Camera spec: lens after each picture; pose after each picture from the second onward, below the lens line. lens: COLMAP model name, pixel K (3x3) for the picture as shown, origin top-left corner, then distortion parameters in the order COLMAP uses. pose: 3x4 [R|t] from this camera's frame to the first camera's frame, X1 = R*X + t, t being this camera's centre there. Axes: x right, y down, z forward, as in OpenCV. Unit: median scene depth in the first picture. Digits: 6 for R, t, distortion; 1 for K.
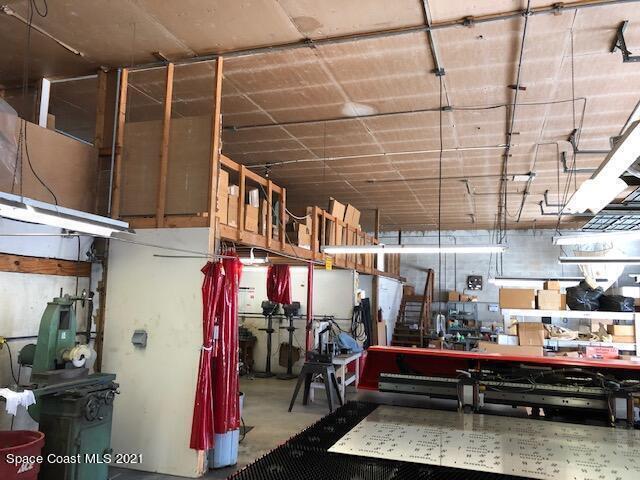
lens RADIAL K [[521.4, 0, 314.2], [0, 521.4, 244.3], [0, 0, 1]] dist [0.044618, -0.046020]
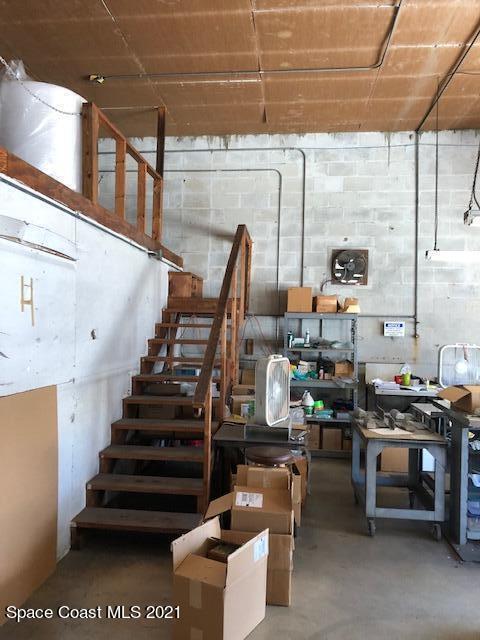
lens RADIAL K [[521.4, 0, 239.7], [0, 521.4, 321.6], [0, 0, 1]] dist [0.044618, -0.046020]
pose [[0.978094, -0.007245, 0.208038, 0.196880], [-0.015312, 0.994183, 0.106614, 0.101776], [-0.207600, -0.107464, 0.972293, 0.867413]]
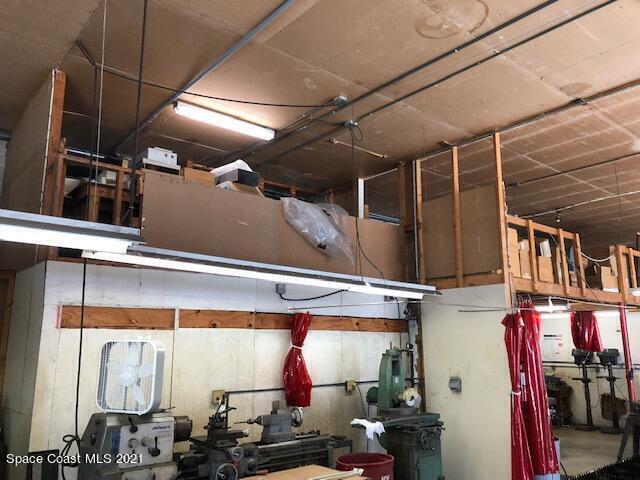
lens RADIAL K [[521.4, 0, 322.9], [0, 521.4, 244.3], [0, 0, 1]] dist [0.044618, -0.046020]
pose [[0.855456, -0.130390, -0.501191, 0.030697], [0.083162, 0.989812, -0.115566, -0.013200], [0.511154, 0.057182, 0.857585, -0.126948]]
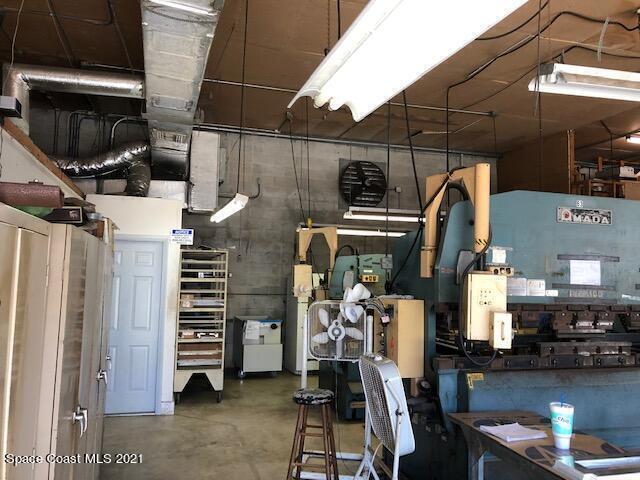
lens RADIAL K [[521.4, 0, 320.4], [0, 521.4, 230.5], [0, 0, 1]] dist [0.044618, -0.046020]
pose [[0.574168, -0.080973, -0.814724, 0.099283], [0.078629, 0.995951, -0.043572, -0.098134], [0.814953, -0.039044, 0.578210, -1.017978]]
